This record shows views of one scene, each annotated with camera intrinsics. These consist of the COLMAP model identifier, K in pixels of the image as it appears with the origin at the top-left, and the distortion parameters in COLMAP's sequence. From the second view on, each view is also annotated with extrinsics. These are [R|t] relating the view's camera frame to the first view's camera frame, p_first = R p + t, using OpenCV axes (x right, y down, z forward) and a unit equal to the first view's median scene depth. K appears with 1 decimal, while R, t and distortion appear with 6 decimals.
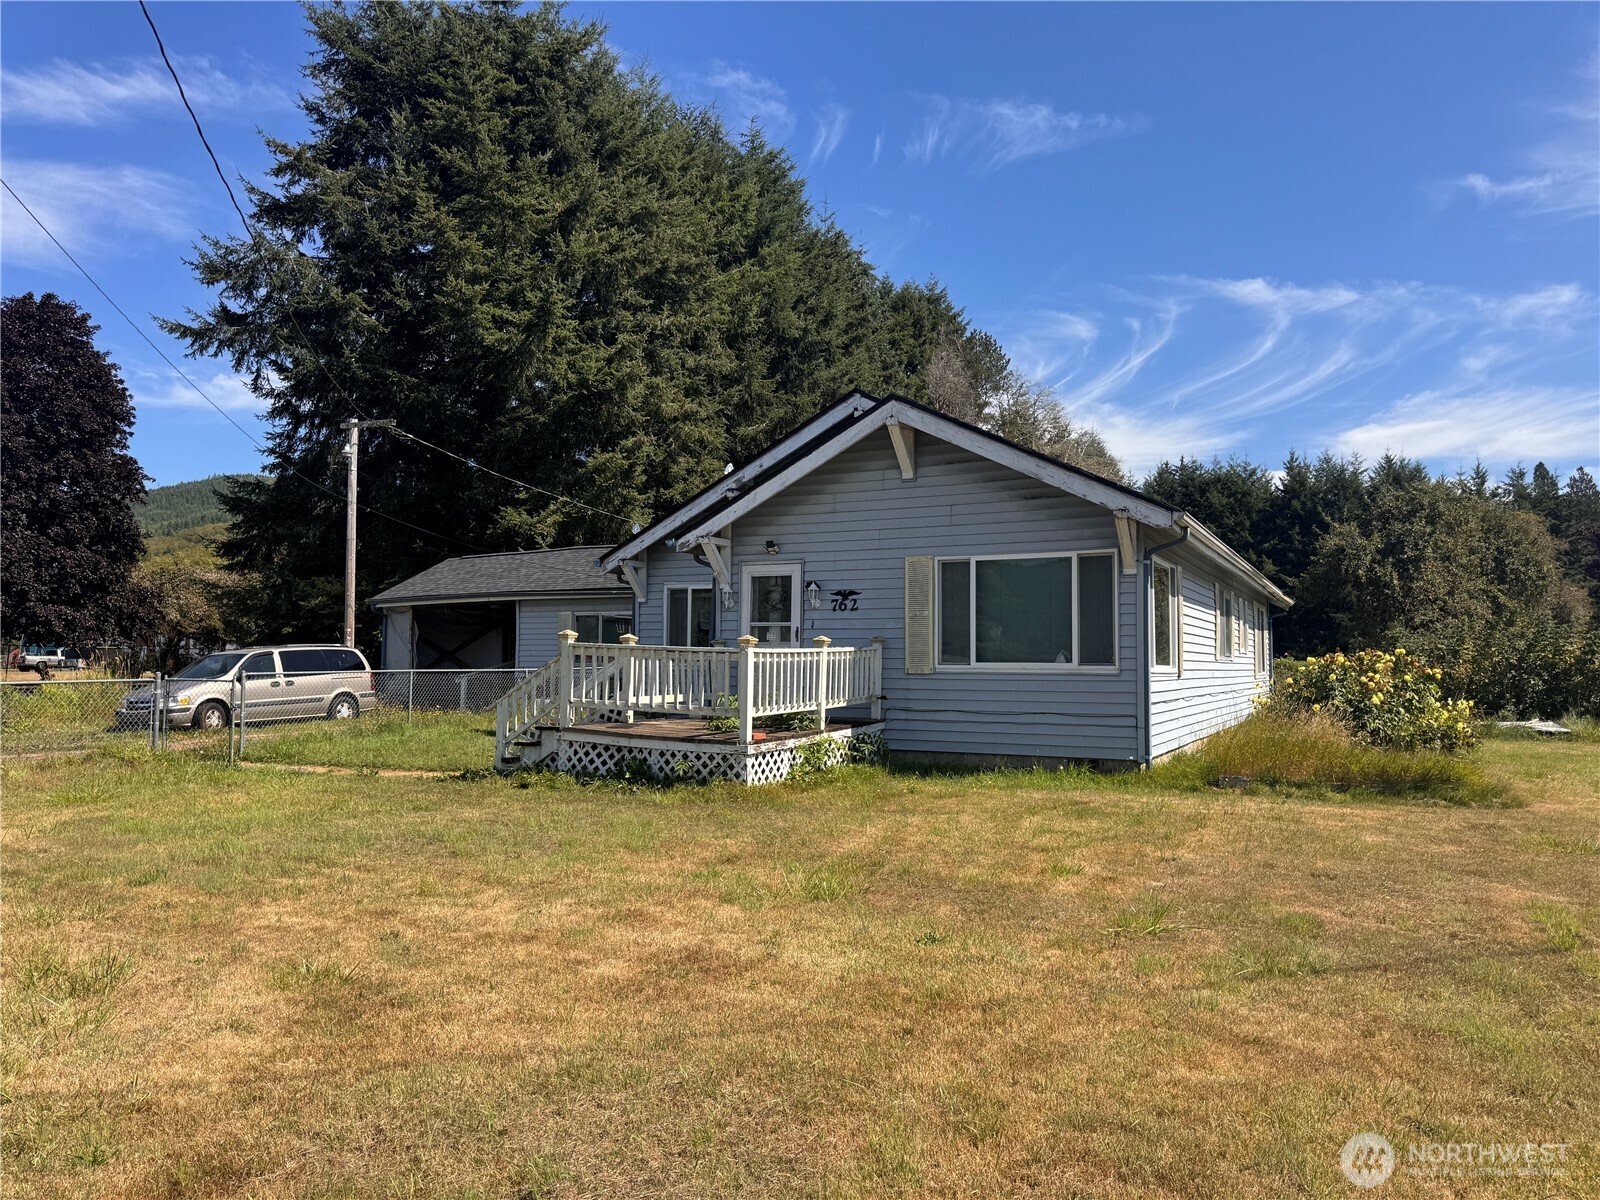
lens RADIAL K [[1128.4, 0, 801.4], [0, 1128.4, 609.7], [0, 0, 1]] dist [0.103055, -0.148715]
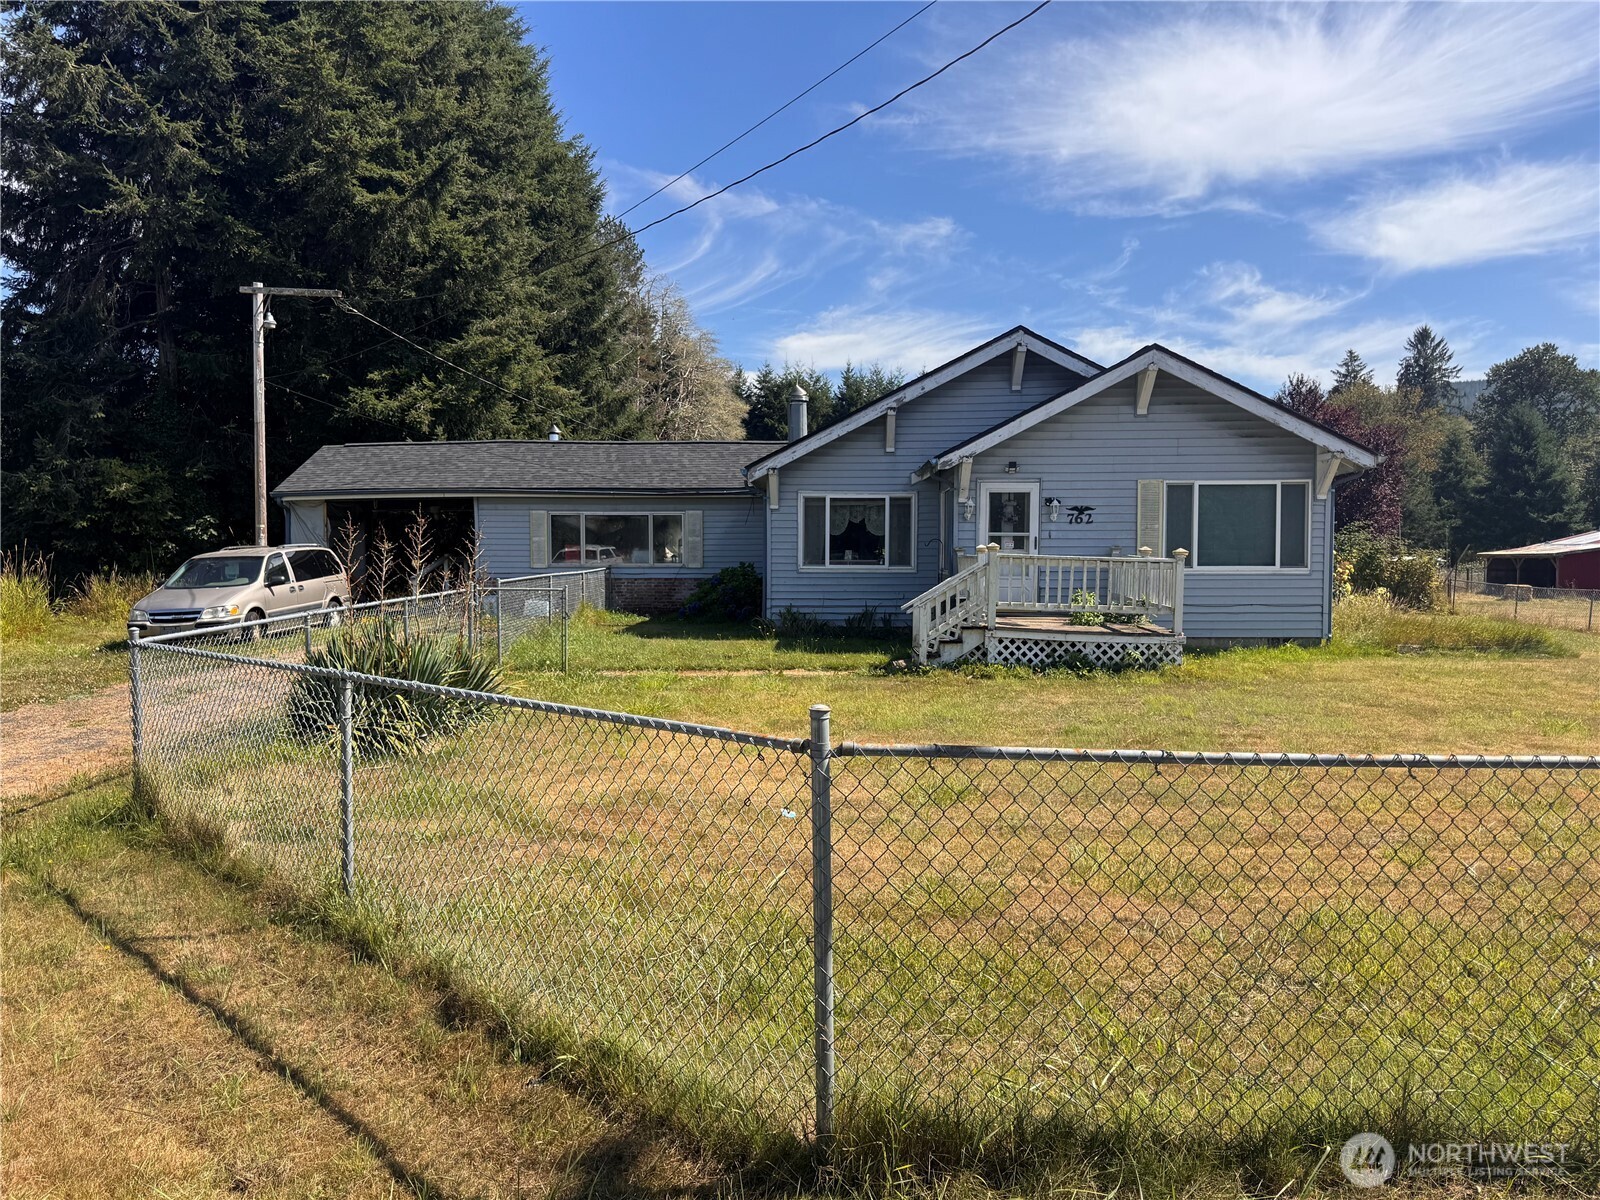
lens RADIAL K [[1131.7, 0, 783.4], [0, 1131.7, 631.2], [0, 0, 1]] dist [0.051511, -0.062773]
pose [[0.912297, -0.032616, 0.408229, -0.729603], [-0.015828, 0.993270, 0.114732, -0.018353], [-0.409223, -0.111132, 0.905641, 0.024450]]
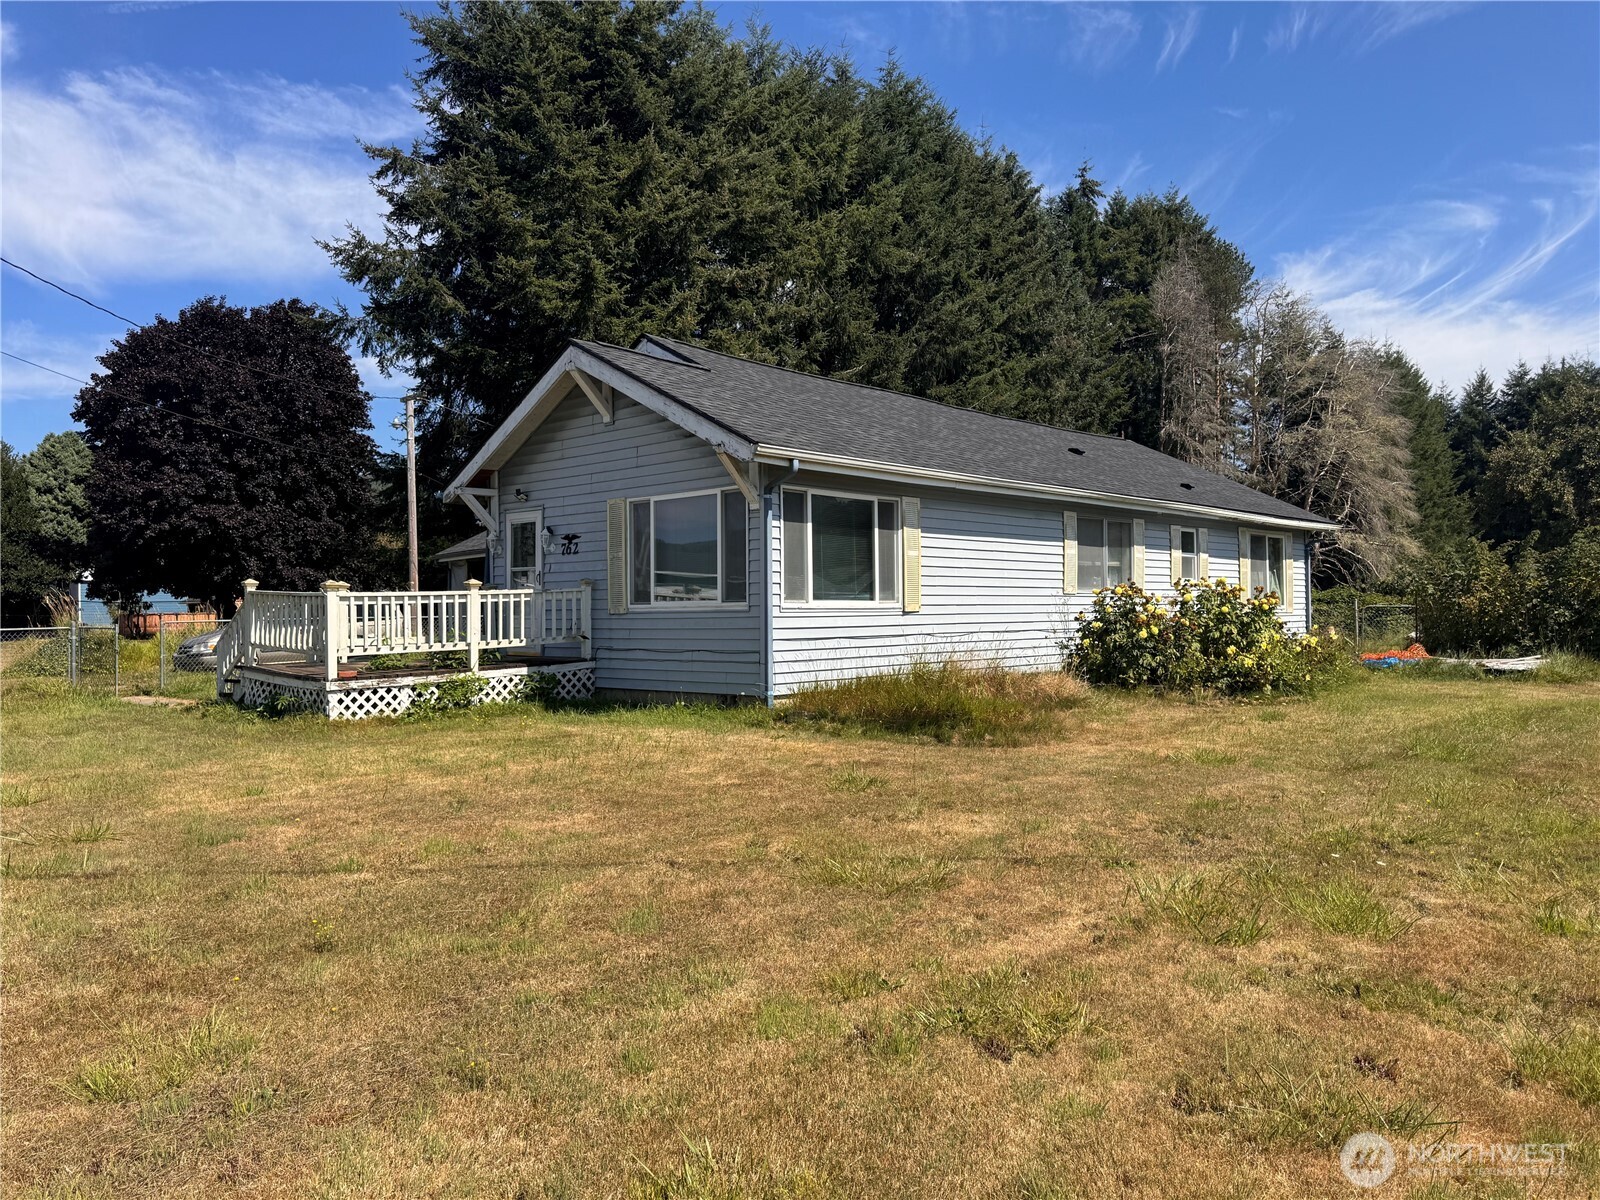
lens RADIAL K [[1131.3, 0, 800.0], [0, 1131.3, 600.0], [0, 0, 1]] dist [0.102665, -0.171135]
pose [[0.959149, -0.019498, -0.282229, 0.522476], [0.030446, 0.998942, 0.034459, 0.012999], [0.281259, -0.041644, 0.958728, 0.059245]]
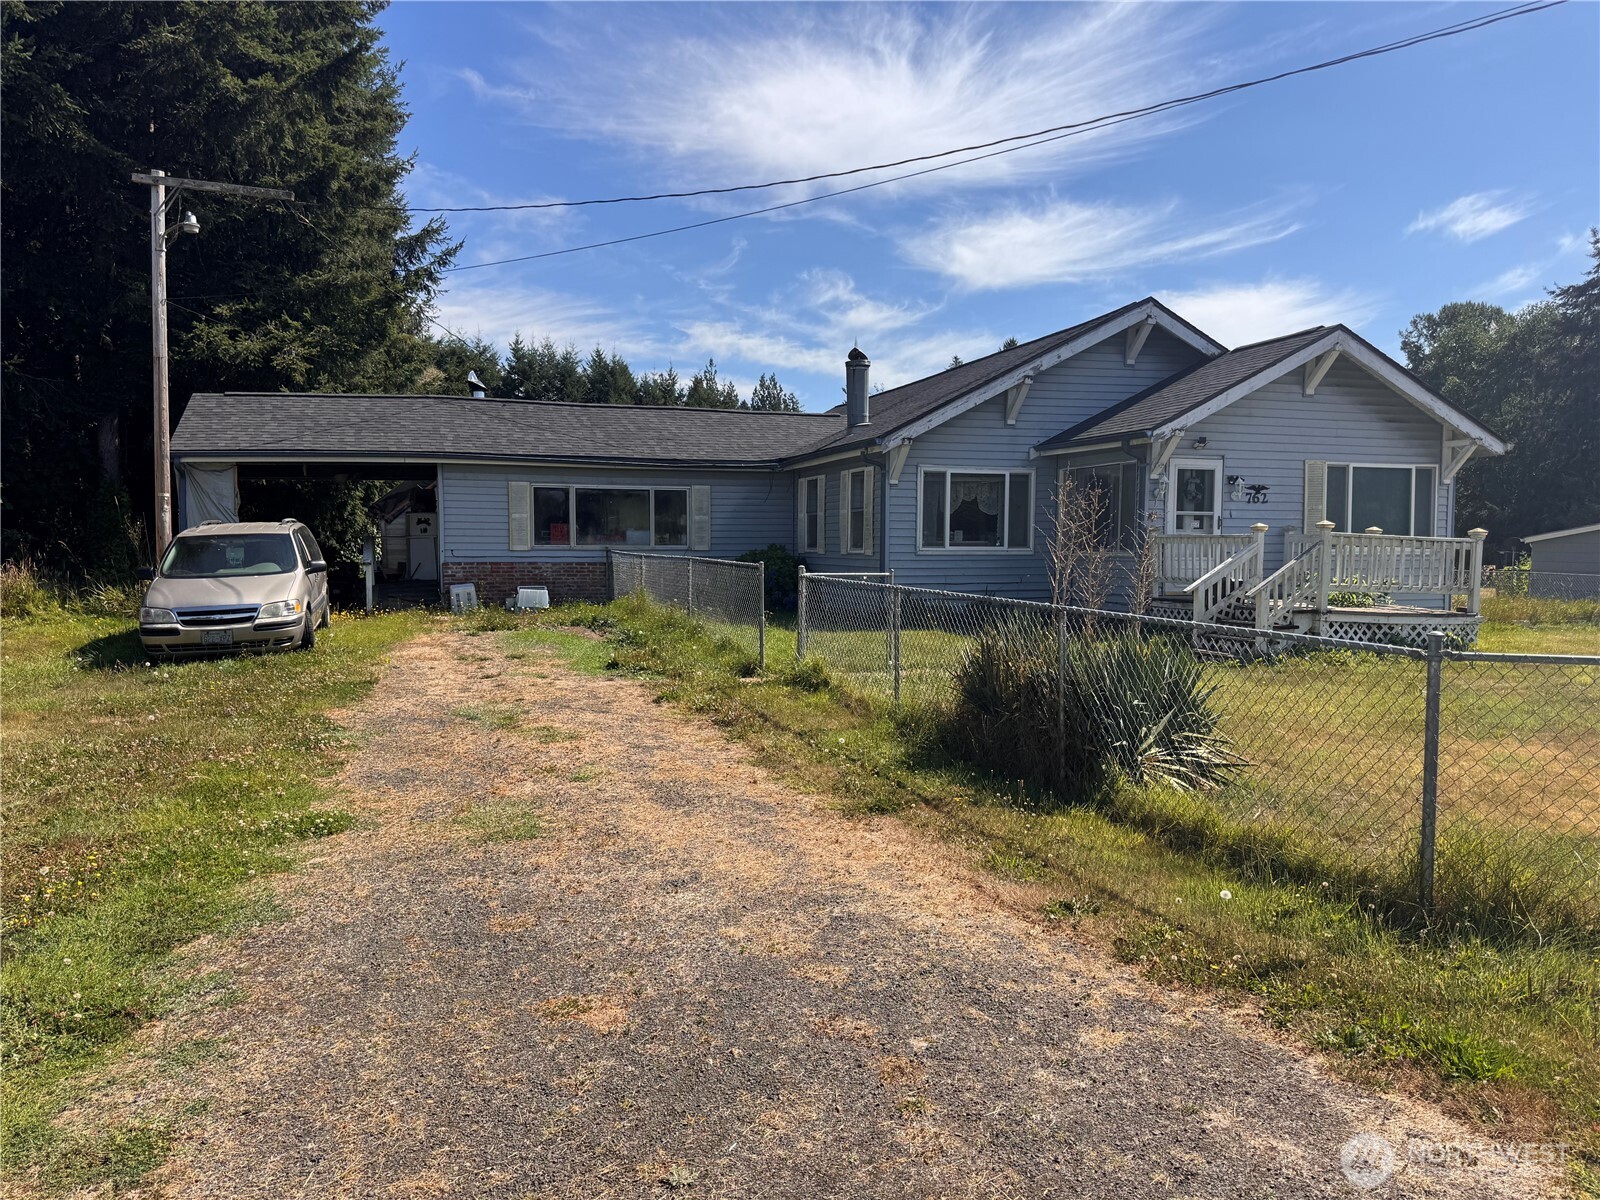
lens RADIAL K [[1124.8, 0, 779.1], [0, 1124.8, 621.4], [0, 0, 1]] dist [0.119668, -0.266654]
pose [[0.725527, -0.051904, 0.686233, -1.112729], [-0.033508, 0.993305, 0.110557, 0.008776], [-0.687377, -0.103207, 0.718930, 0.470194]]
